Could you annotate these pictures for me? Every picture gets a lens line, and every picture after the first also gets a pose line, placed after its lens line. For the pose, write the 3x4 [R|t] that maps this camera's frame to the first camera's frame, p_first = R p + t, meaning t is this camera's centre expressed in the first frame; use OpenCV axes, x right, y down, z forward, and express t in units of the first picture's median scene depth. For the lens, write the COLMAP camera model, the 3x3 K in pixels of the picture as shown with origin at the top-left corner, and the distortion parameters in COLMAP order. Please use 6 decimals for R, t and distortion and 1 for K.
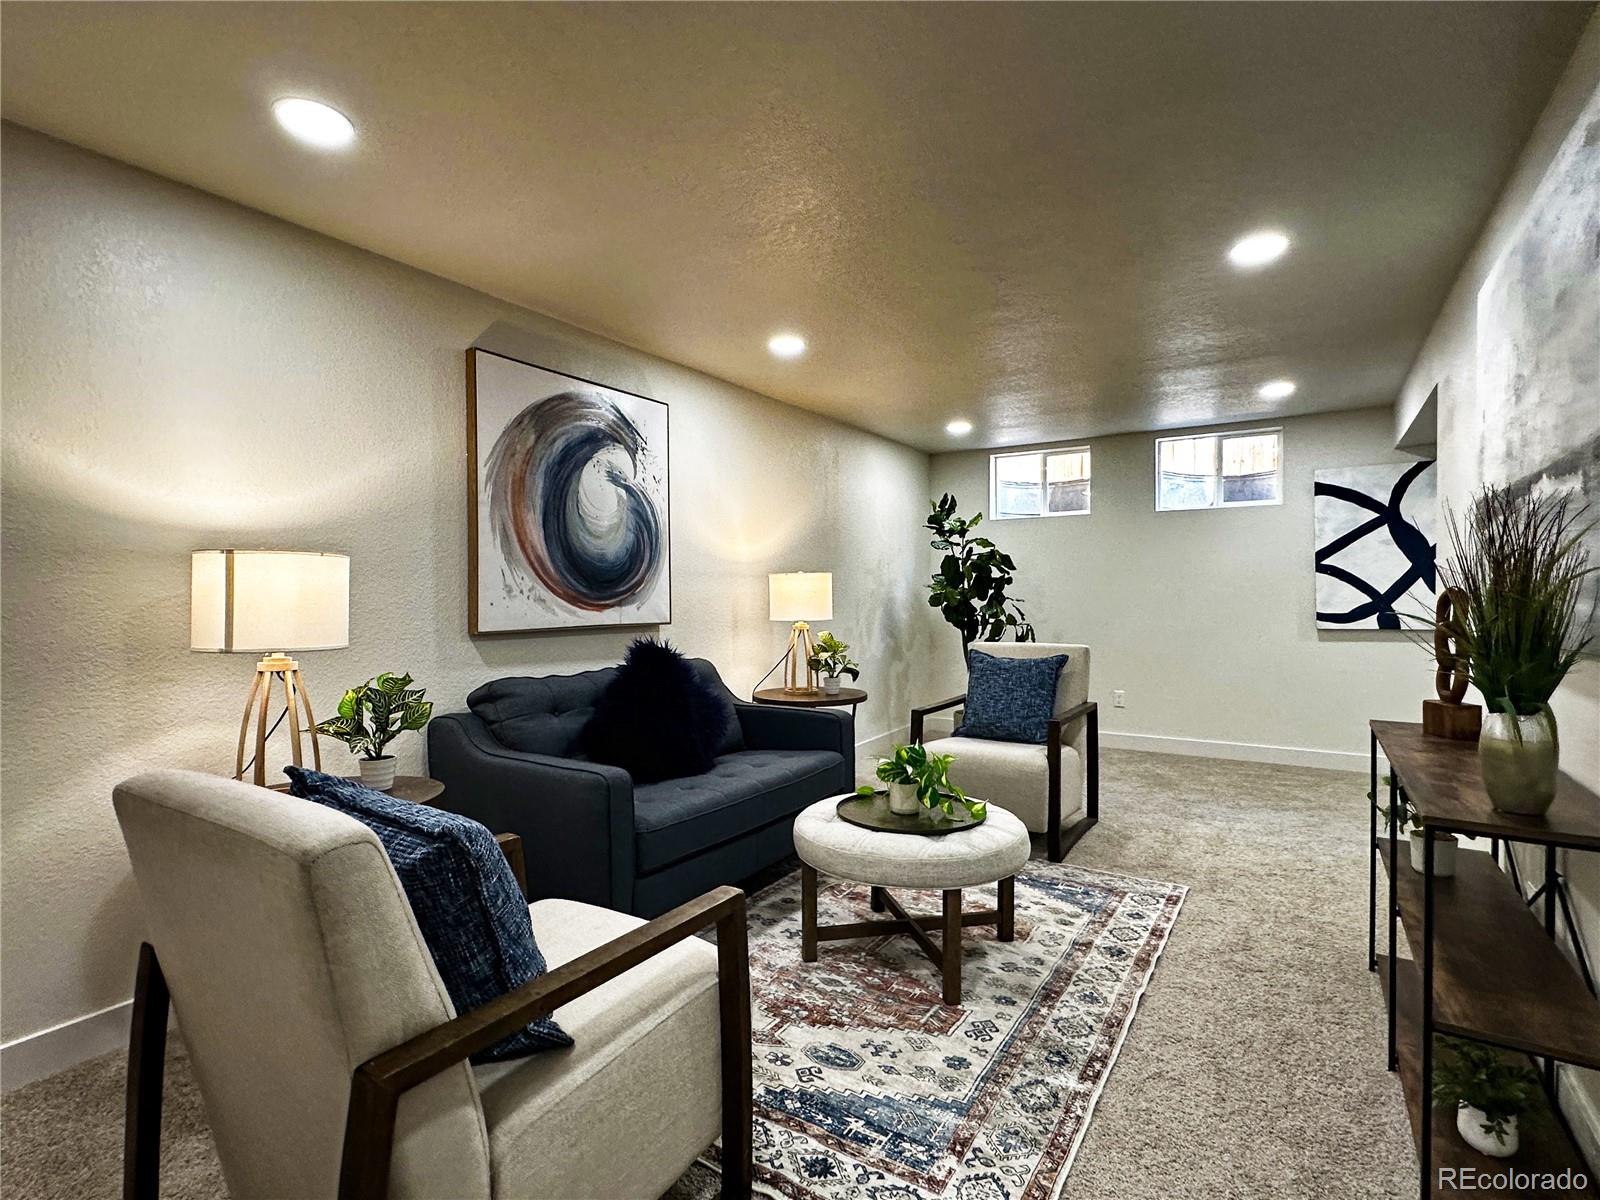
lens RADIAL K [[788.2, 0, 796.9], [0, 788.2, 598.9], [0, 0, 1]] dist [-0.006056, -0.000956]
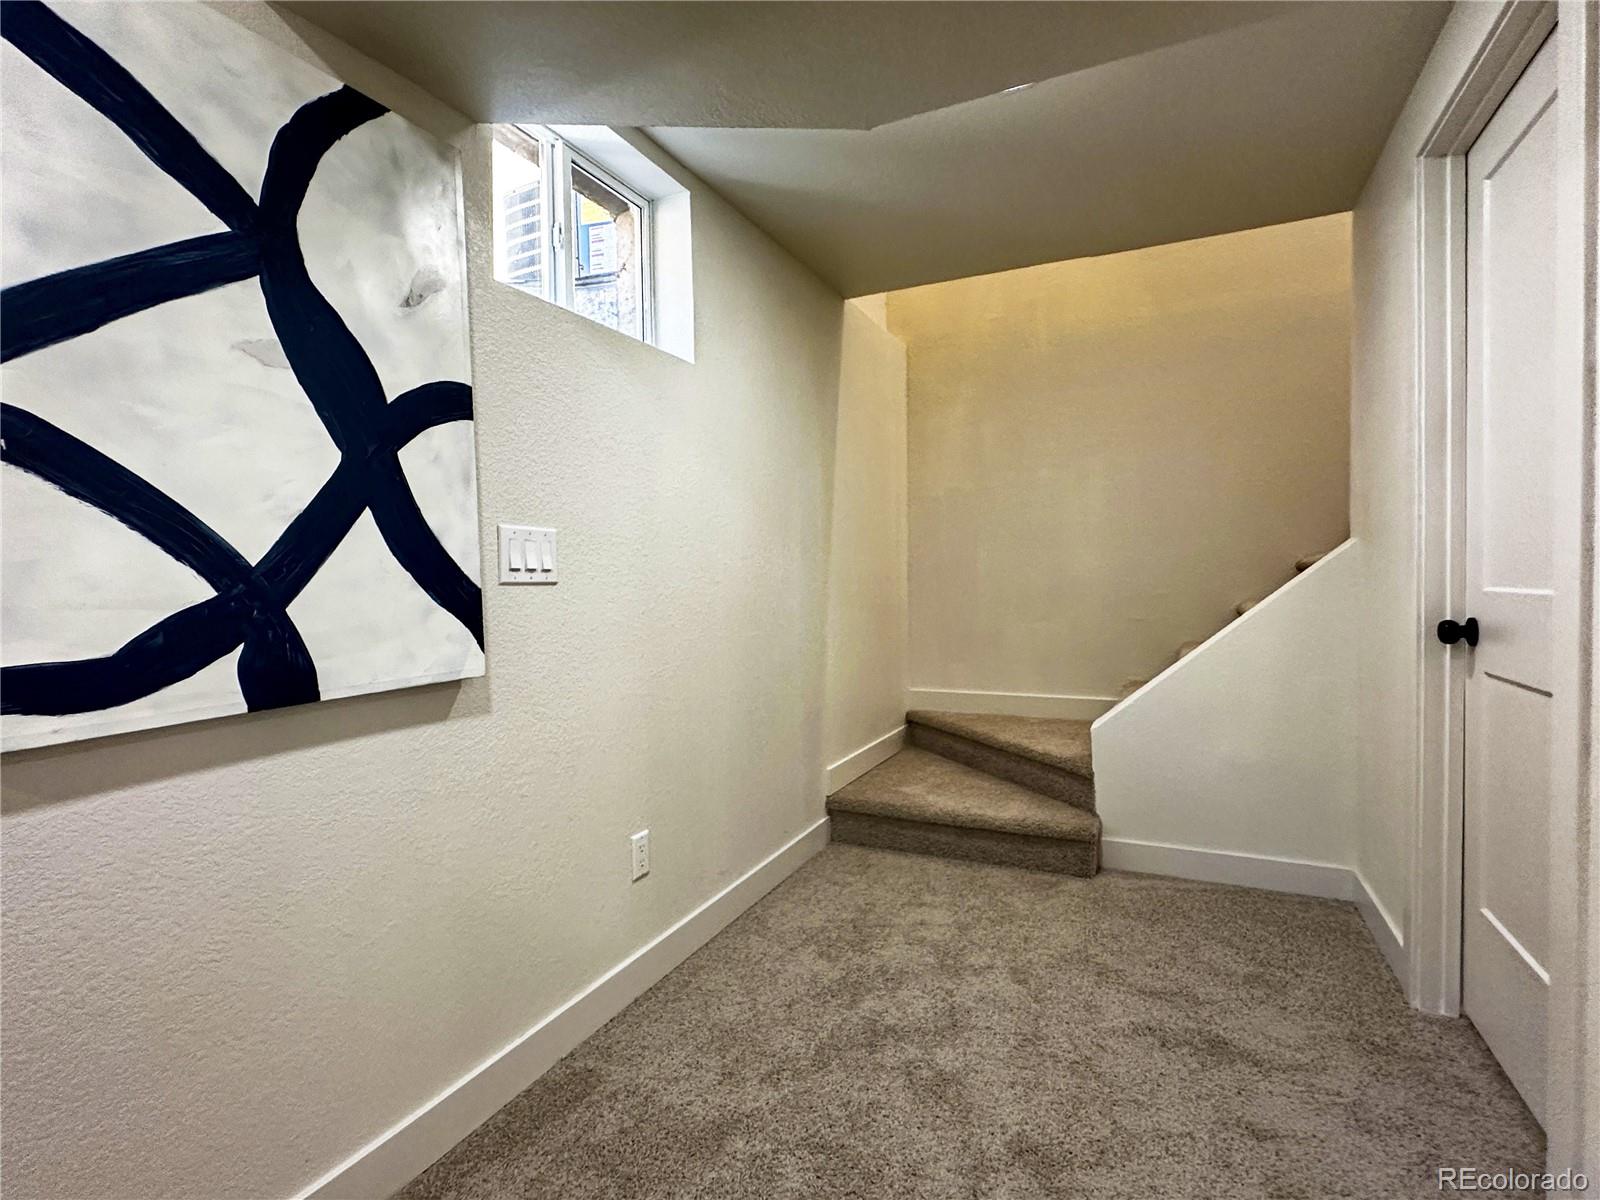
lens RADIAL K [[788.2, 0, 798.3], [0, 788.2, 602.0], [0, 0, 1]] dist [-0.006056, -0.000956]
pose [[-0.129547, -0.035372, 0.990942, 0.484906], [0.018645, 0.999100, 0.038101, -0.001411], [-0.991398, 0.023412, -0.128770, 0.865846]]
